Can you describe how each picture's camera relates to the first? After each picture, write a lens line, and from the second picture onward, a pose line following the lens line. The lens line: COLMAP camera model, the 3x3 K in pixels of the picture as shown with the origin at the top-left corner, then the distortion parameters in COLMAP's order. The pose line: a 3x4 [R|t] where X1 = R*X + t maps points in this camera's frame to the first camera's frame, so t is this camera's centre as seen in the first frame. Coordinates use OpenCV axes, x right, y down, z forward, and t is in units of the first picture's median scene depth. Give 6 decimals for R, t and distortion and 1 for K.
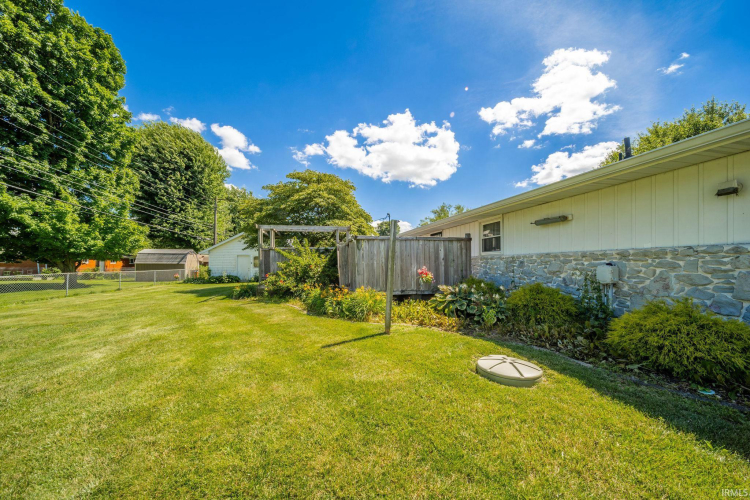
lens RADIAL K [[271.2, 0, 375.7], [0, 271.2, 269.7], [0, 0, 1]] dist [-0.000182, -0.000107]
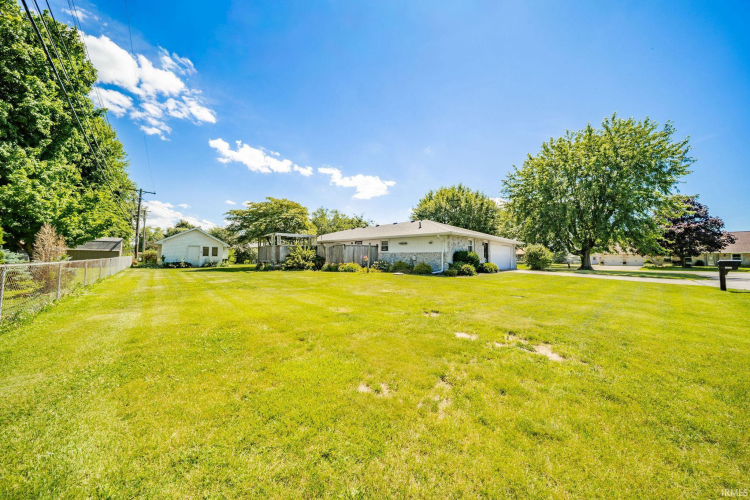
lens RADIAL K [[271.2, 0, 375.7], [0, 271.2, 269.7], [0, 0, 1]] dist [-0.000182, -0.000107]
pose [[0.871833, -0.006235, 0.489764, -1.030276], [-0.006246, 0.999696, 0.023846, 0.060841], [-0.489764, -0.023849, 0.871529, -1.413044]]
